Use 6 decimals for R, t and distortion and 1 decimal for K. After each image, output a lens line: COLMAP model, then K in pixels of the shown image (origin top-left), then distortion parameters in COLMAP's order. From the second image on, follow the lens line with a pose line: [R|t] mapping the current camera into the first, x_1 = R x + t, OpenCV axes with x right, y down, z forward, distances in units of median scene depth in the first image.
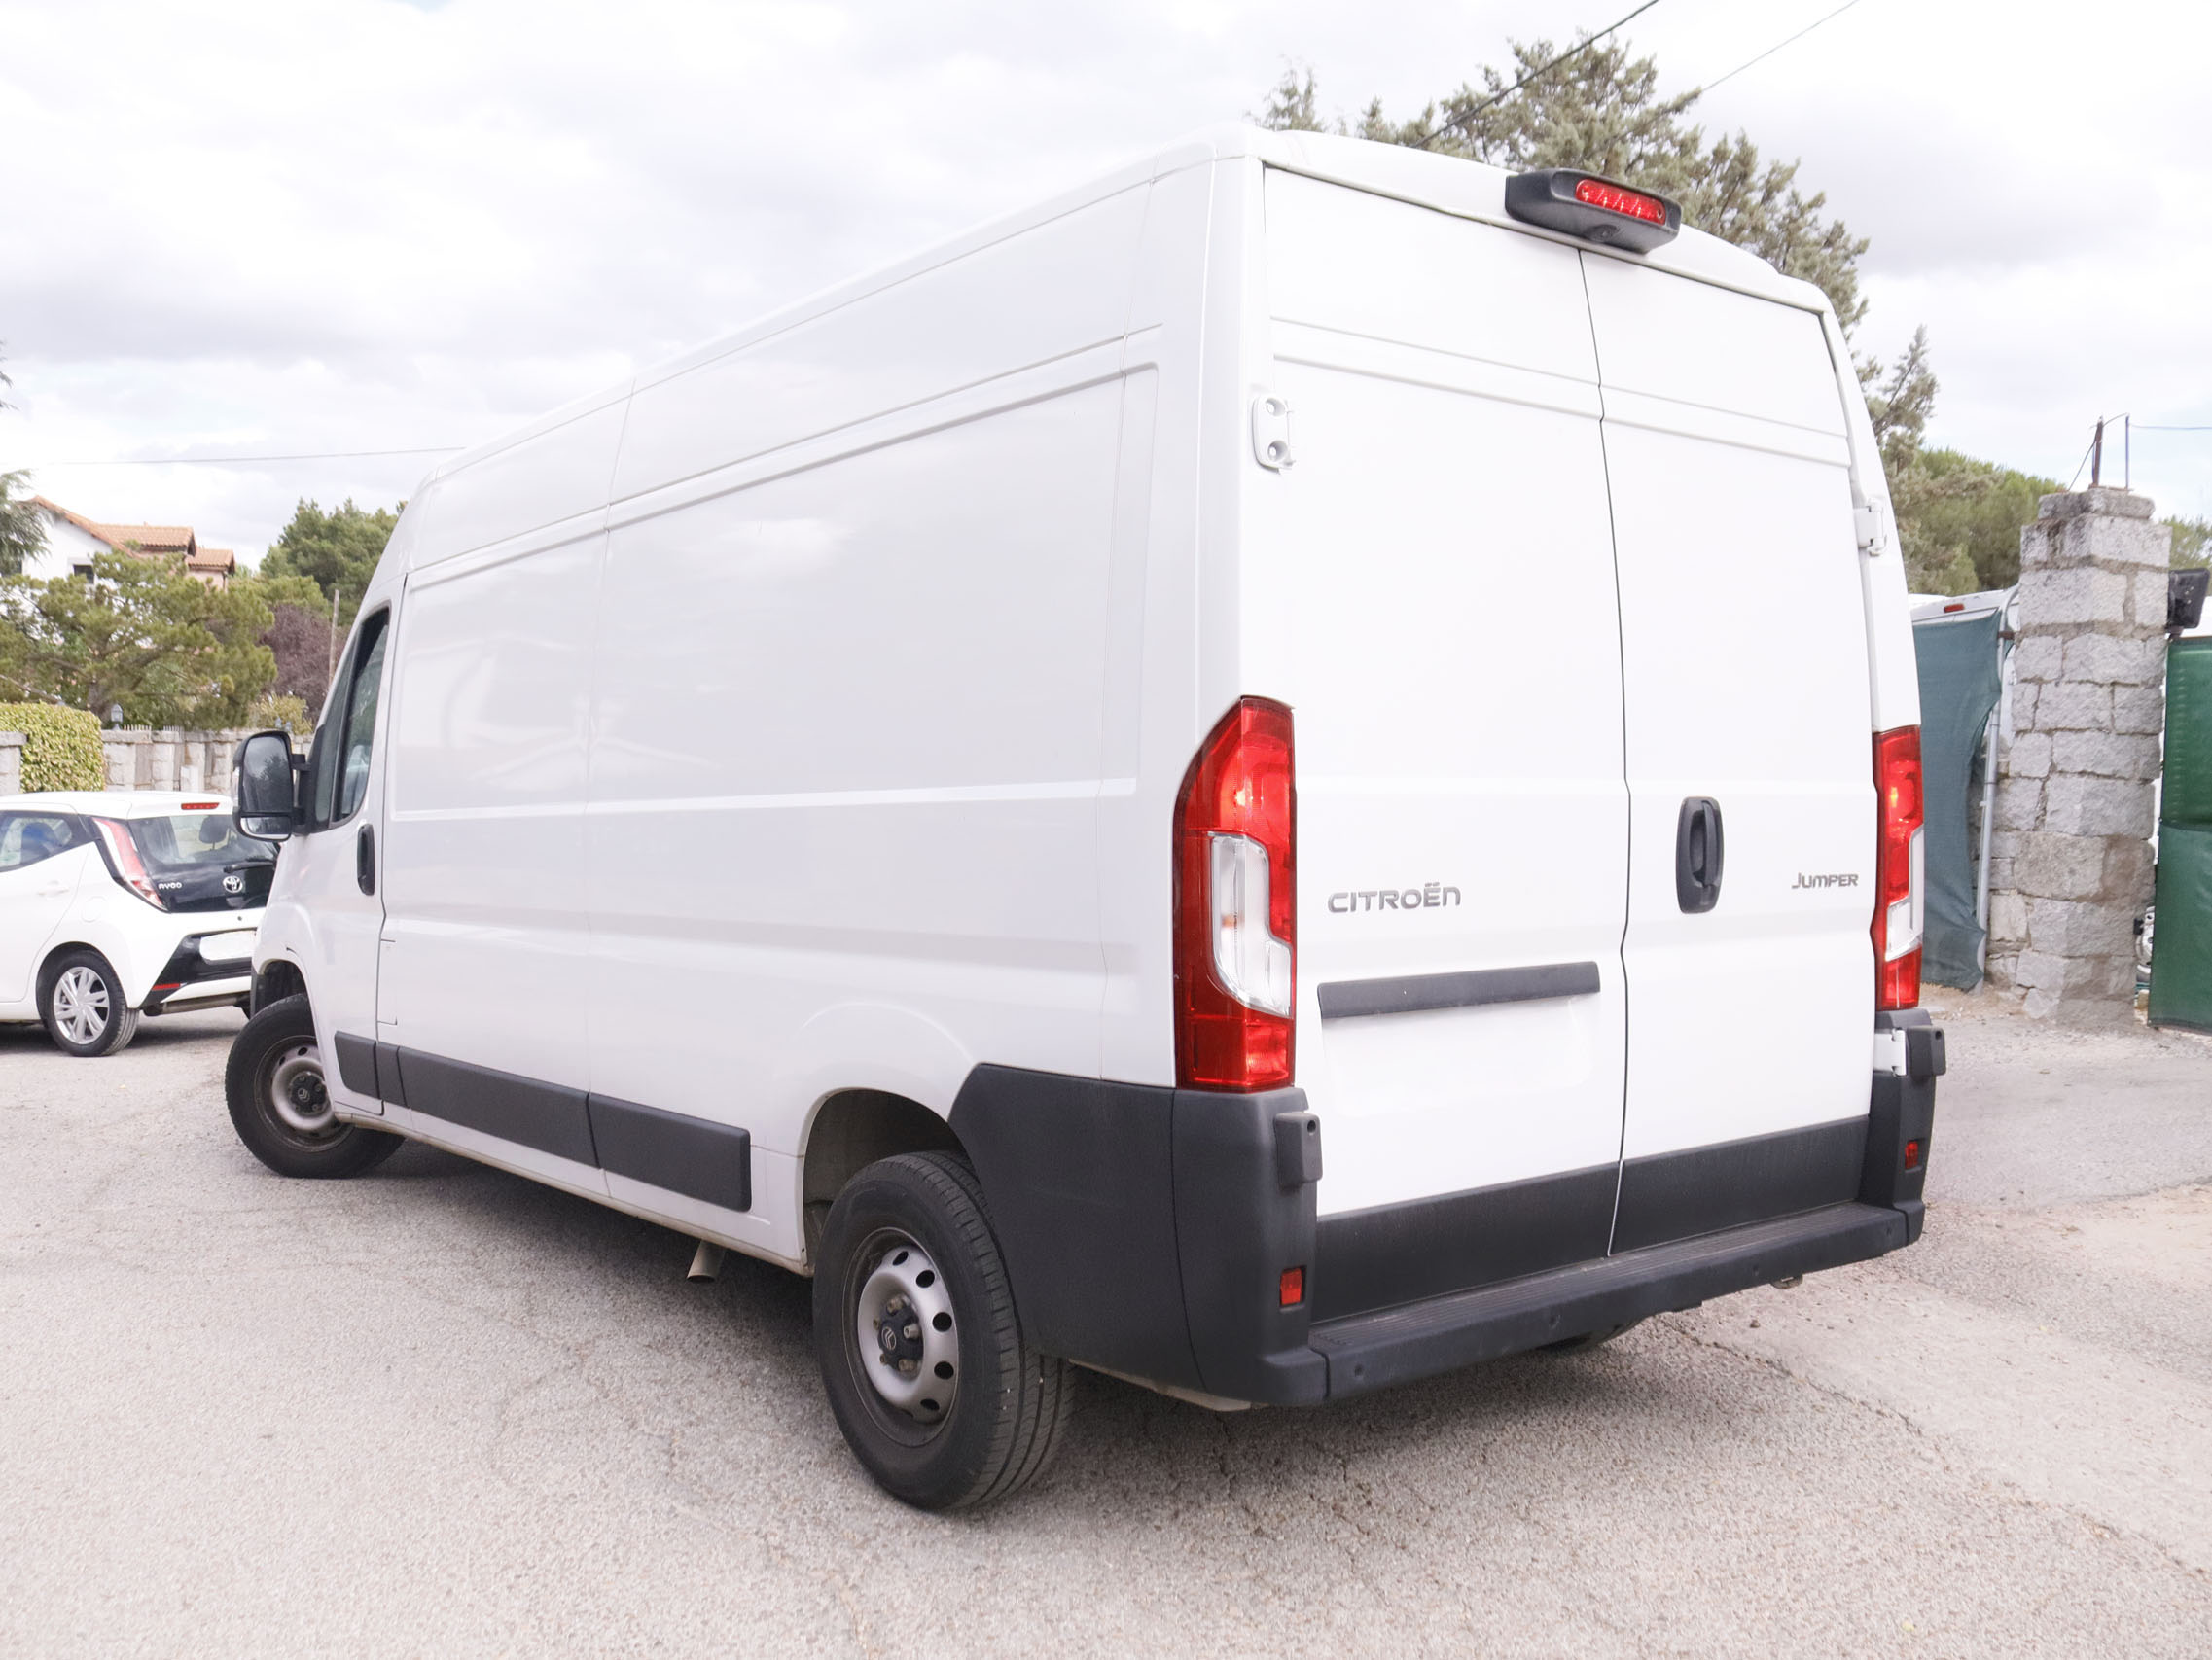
lens RADIAL K [[2085.2, 0, 1106.0], [0, 2085.2, 830.0], [0, 0, 1]] dist [-0.175570, 0.146178]
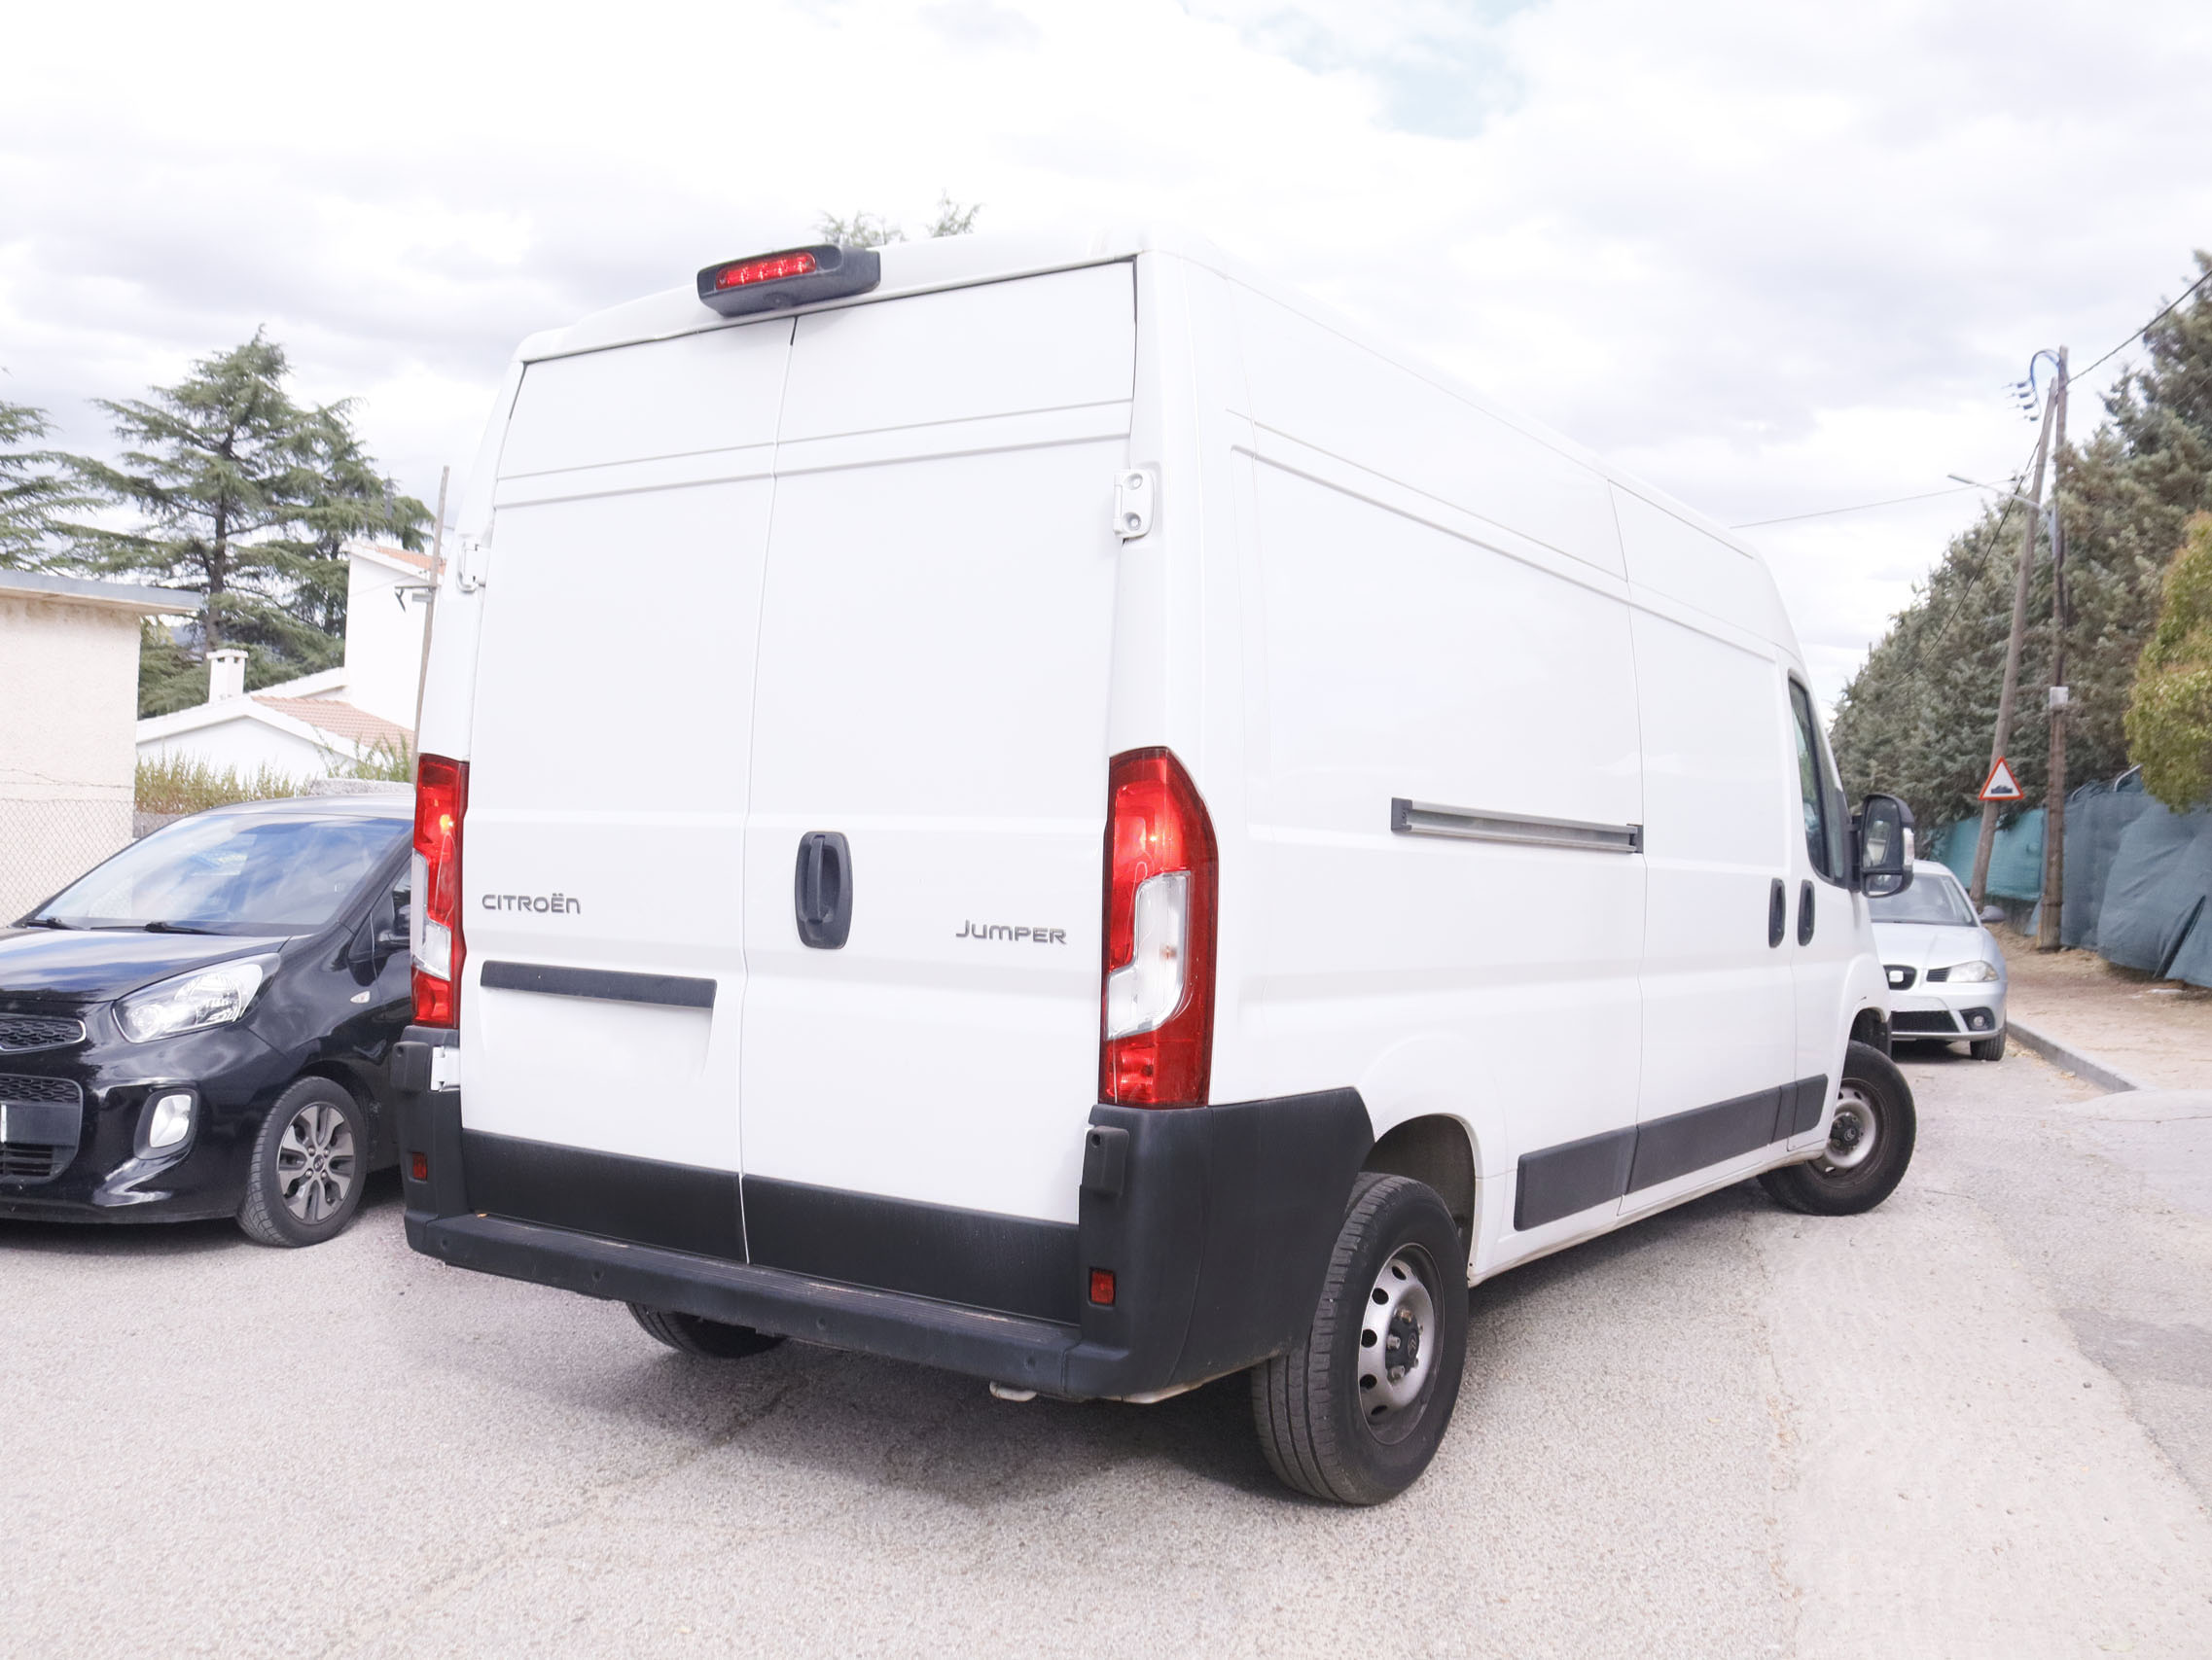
lens RADIAL K [[2085.2, 0, 1106.0], [0, 2085.2, 830.0], [0, 0, 1]] dist [-0.175570, 0.146178]
pose [[0.313101, 0.005021, -0.949707, 1.320917], [-0.038259, 0.999241, -0.007330, -0.015207], [0.948949, 0.038629, 0.313055, 0.838080]]
